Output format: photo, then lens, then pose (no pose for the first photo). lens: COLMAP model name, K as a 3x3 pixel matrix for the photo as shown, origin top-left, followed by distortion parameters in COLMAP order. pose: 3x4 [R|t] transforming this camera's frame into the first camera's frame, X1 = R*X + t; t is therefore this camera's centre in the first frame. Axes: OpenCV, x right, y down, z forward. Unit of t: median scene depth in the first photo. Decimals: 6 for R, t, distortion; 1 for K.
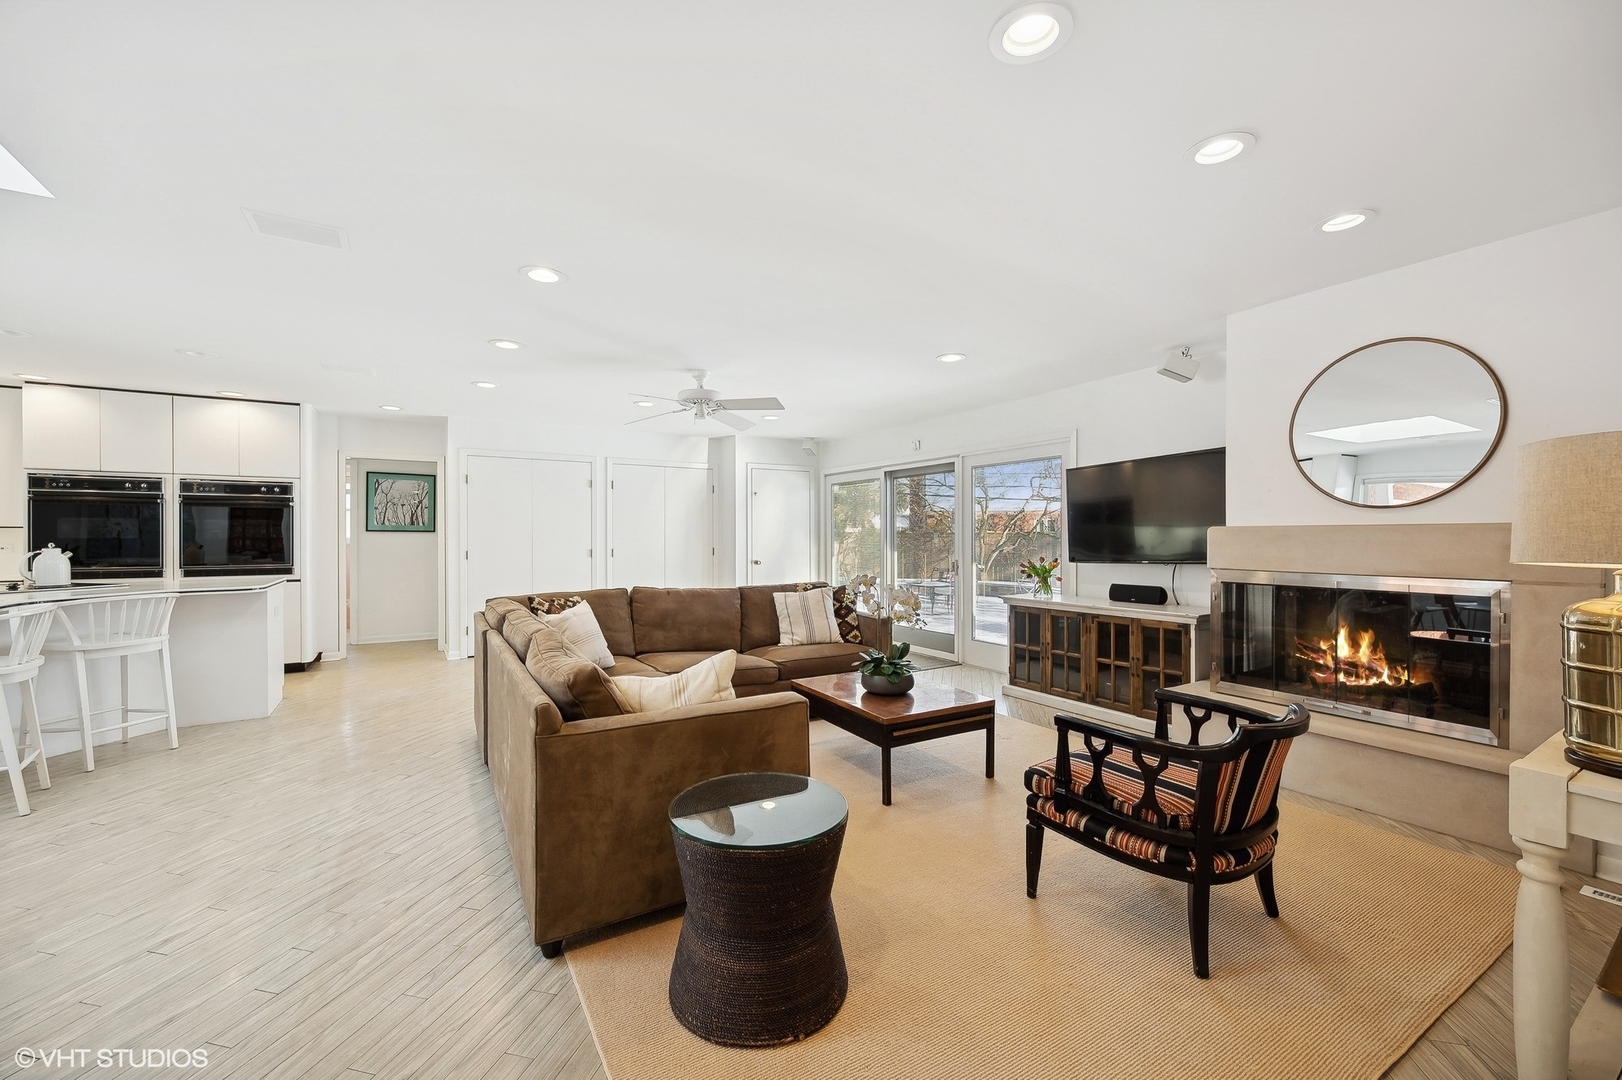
lens RADIAL K [[647.4, 0, 819.0], [0, 647.4, 542.5], [0, 0, 1]] dist [-0.001662, 0.000120]
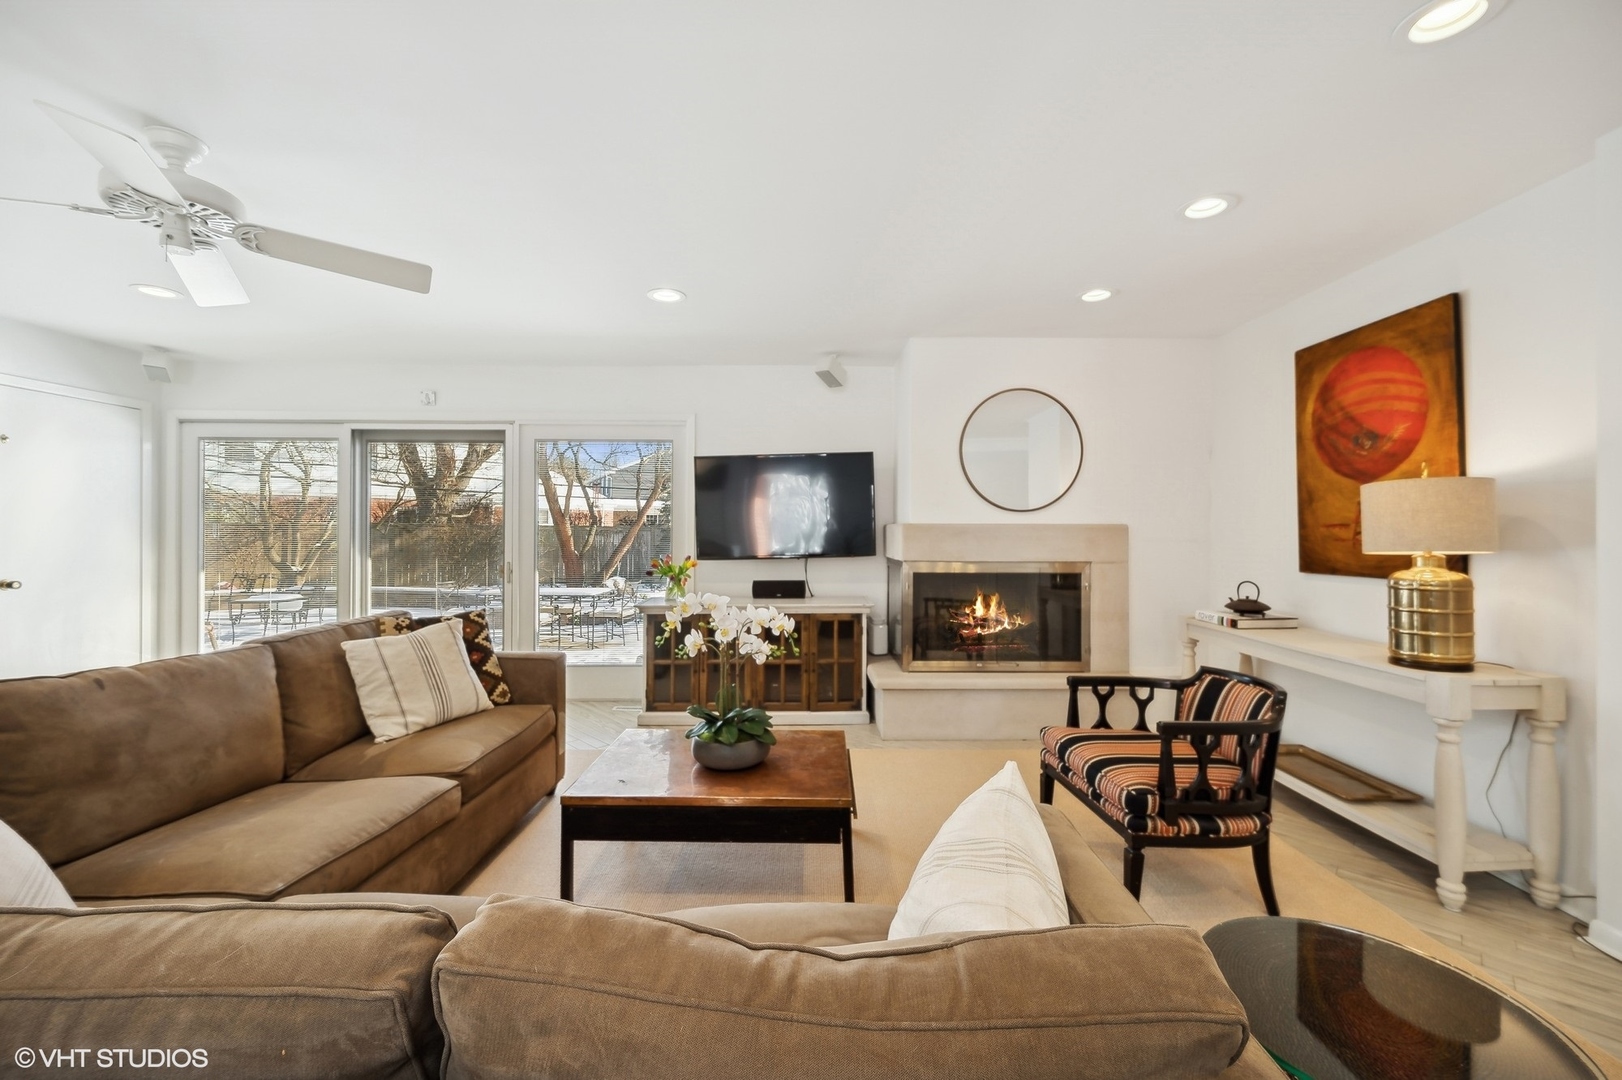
lens RADIAL K [[647.4, 0, 809.3], [0, 647.4, 522.5], [0, 0, 1]] dist [-0.001662, 0.000120]
pose [[0.520813, 0.009721, 0.853615, -0.296567], [0.006197, 0.999866, -0.015167, -0.006559], [-0.853648, 0.013189, 0.520683, 0.392875]]
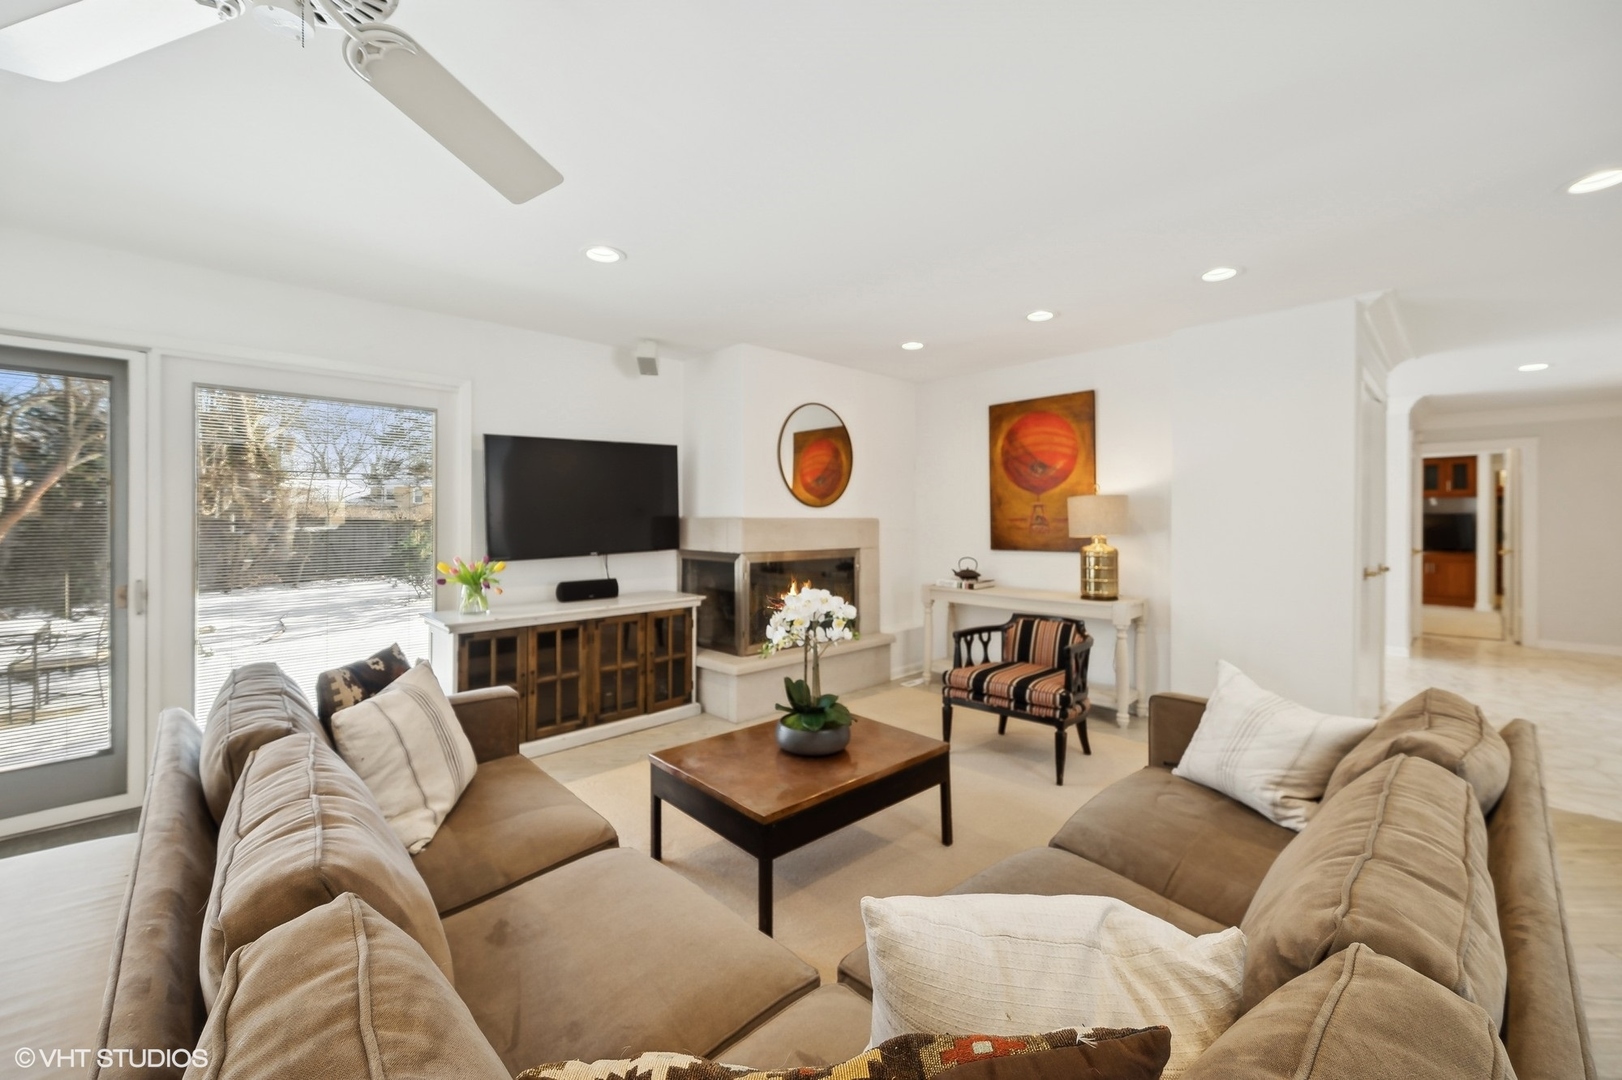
lens RADIAL K [[647.4, 0, 811.6], [0, 647.4, 517.9], [0, 0, 1]] dist [-0.001662, 0.000120]
pose [[-0.209892, 0.002590, 0.977721, -0.402001], [0.009223, 0.999957, -0.000669, -0.014743], [-0.977681, 0.008877, -0.209906, 0.787616]]
